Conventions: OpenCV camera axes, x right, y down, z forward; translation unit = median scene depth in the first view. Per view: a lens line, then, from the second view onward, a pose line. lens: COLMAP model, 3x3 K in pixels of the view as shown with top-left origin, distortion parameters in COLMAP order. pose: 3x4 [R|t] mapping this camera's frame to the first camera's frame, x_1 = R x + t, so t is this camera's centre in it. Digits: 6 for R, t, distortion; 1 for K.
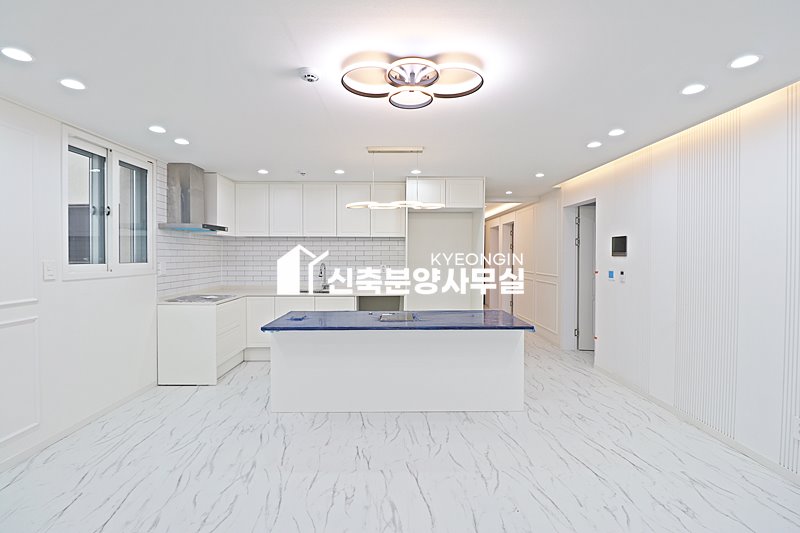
lens RADIAL K [[375.0, 0, 400.7], [0, 375.0, 261.0], [0, 0, 1]] dist [-0.011349, -0.006695]
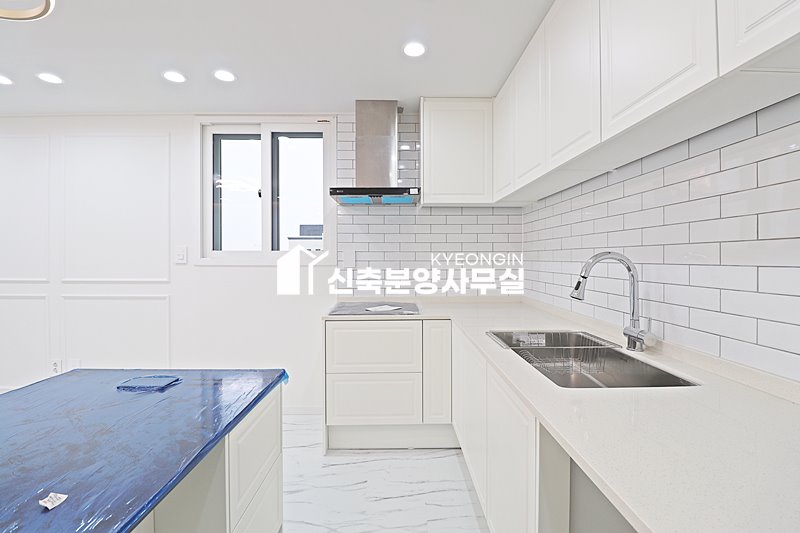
lens RADIAL K [[375.0, 0, 401.2], [0, 375.0, 257.1], [0, 0, 1]] dist [-0.011349, -0.006695]
pose [[-0.008614, 0.000513, -0.999963, 0.095656], [-0.016173, 0.999869, 0.000653, 0.013414], [0.999832, 0.016178, -0.008604, 1.084123]]
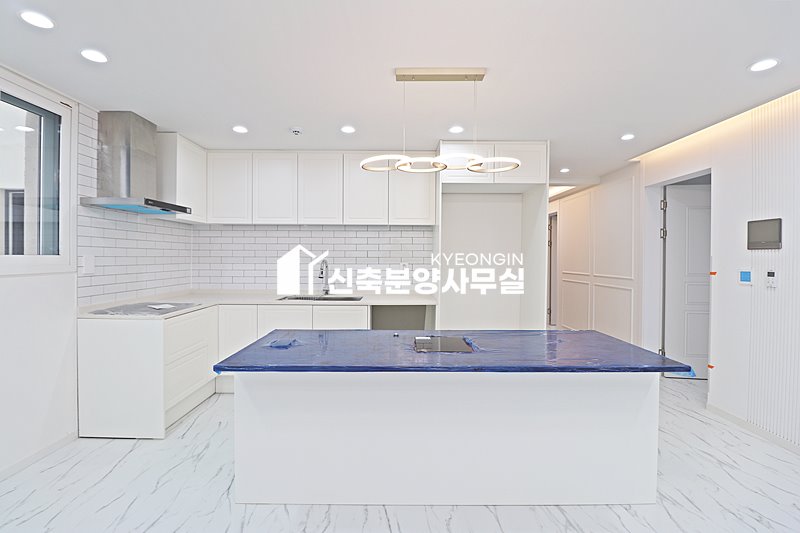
lens RADIAL K [[375.0, 0, 399.8], [0, 375.0, 260.6], [0, 0, 1]] dist [-0.011349, -0.006695]
pose [[0.999925, 0.004018, -0.011588, -0.061874], [-0.004093, 0.999971, -0.006398, 0.014232], [0.011562, 0.006445, 0.999912, 0.324546]]
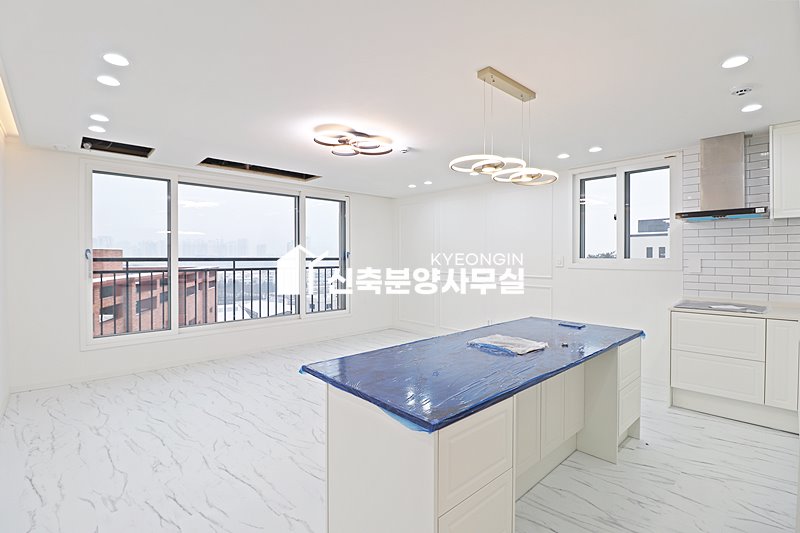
lens RADIAL K [[375.0, 0, 398.1], [0, 375.0, 261.2], [0, 0, 1]] dist [-0.011349, -0.006695]
pose [[-0.747154, 0.010467, -0.664568, 0.480431], [-0.008929, 0.999628, 0.025782, -0.007529], [0.664591, 0.025197, -0.746783, 1.166770]]
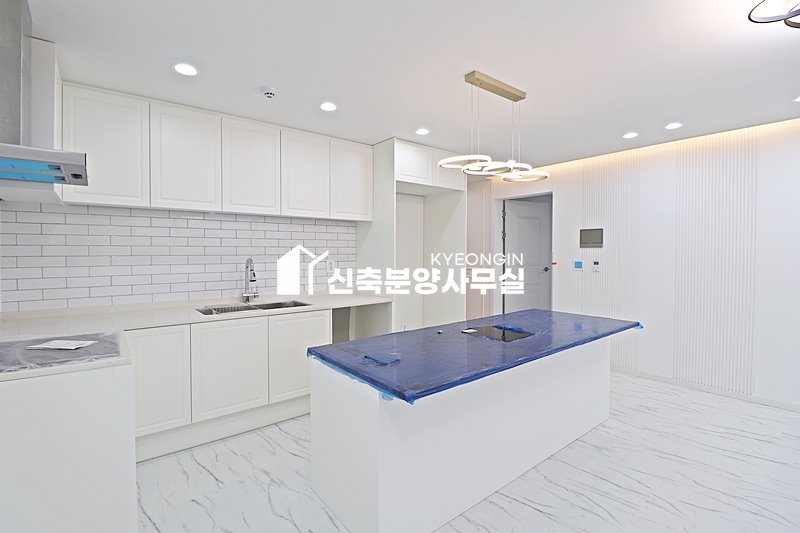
lens RADIAL K [[375.0, 0, 402.9], [0, 375.0, 260.9], [0, 0, 1]] dist [-0.011349, -0.006695]
pose [[0.784201, -0.015654, 0.620309, -0.492030], [0.011435, 0.999877, 0.010777, 0.007495], [-0.620401, -0.001358, 0.784283, 0.489745]]
